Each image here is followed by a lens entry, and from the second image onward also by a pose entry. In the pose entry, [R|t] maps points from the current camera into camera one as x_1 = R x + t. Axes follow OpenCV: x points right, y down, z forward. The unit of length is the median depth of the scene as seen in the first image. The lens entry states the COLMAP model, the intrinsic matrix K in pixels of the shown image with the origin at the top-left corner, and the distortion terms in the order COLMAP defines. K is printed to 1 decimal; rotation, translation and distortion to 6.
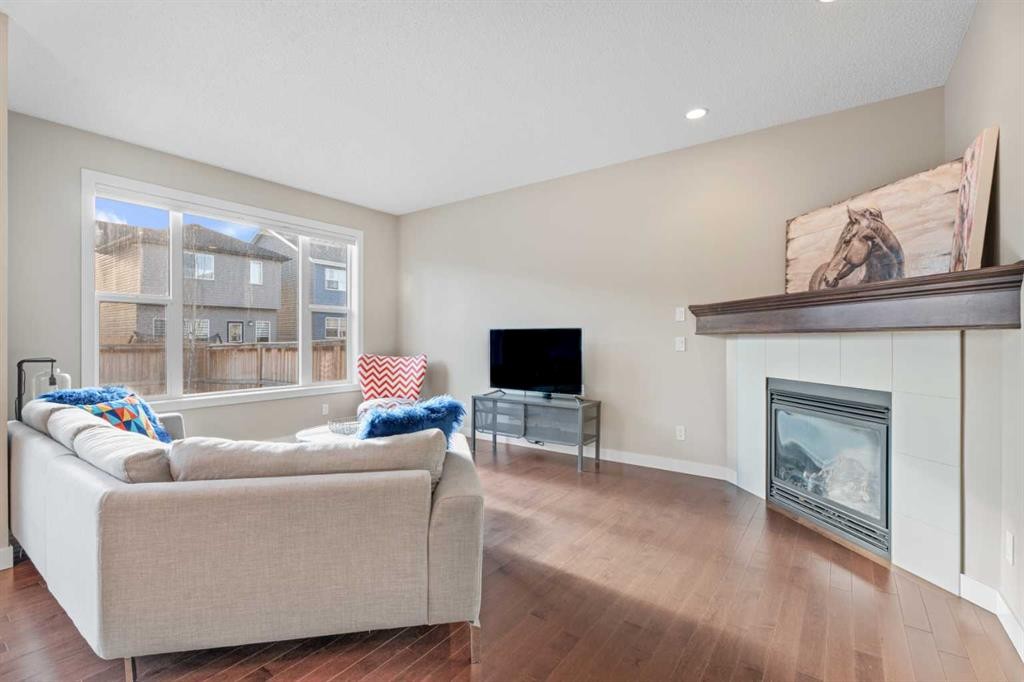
lens RADIAL K [[458.0, 0, 512.0], [0, 458.0, 341.0], [0, 0, 1]] dist [0.009639, -0.000206]
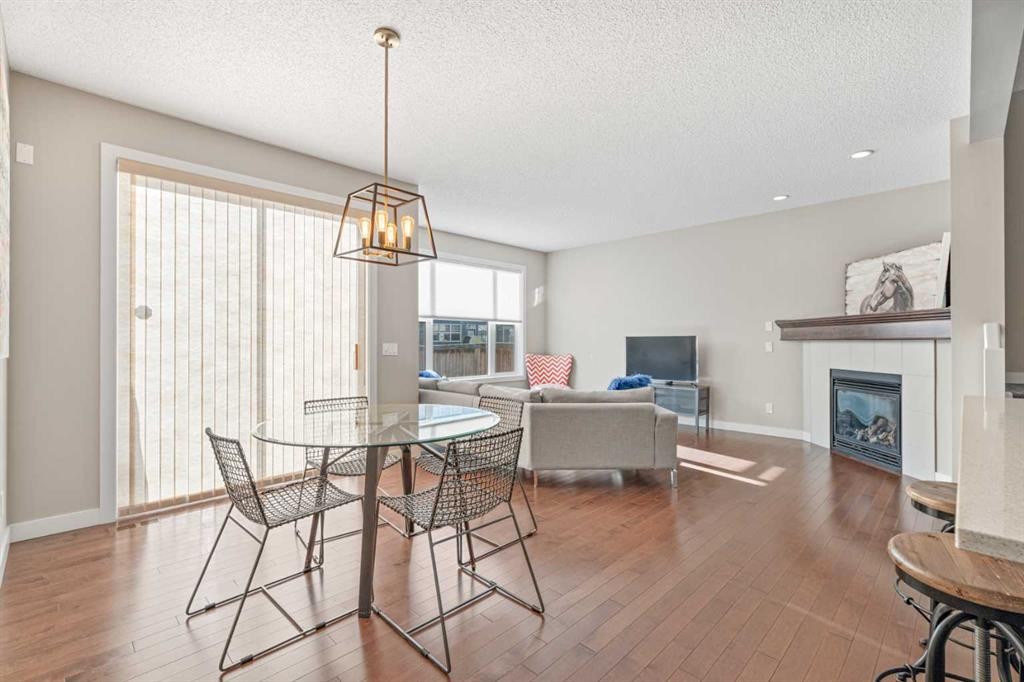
lens RADIAL K [[462.1, 0, 509.9], [0, 462.1, 338.2], [0, 0, 1]] dist [0.002074, -0.000178]
pose [[0.988654, -0.000881, -0.150209, -0.276655], [-0.000693, 0.999945, -0.010430, -0.005708], [0.150210, 0.010416, 0.988599, -0.702939]]
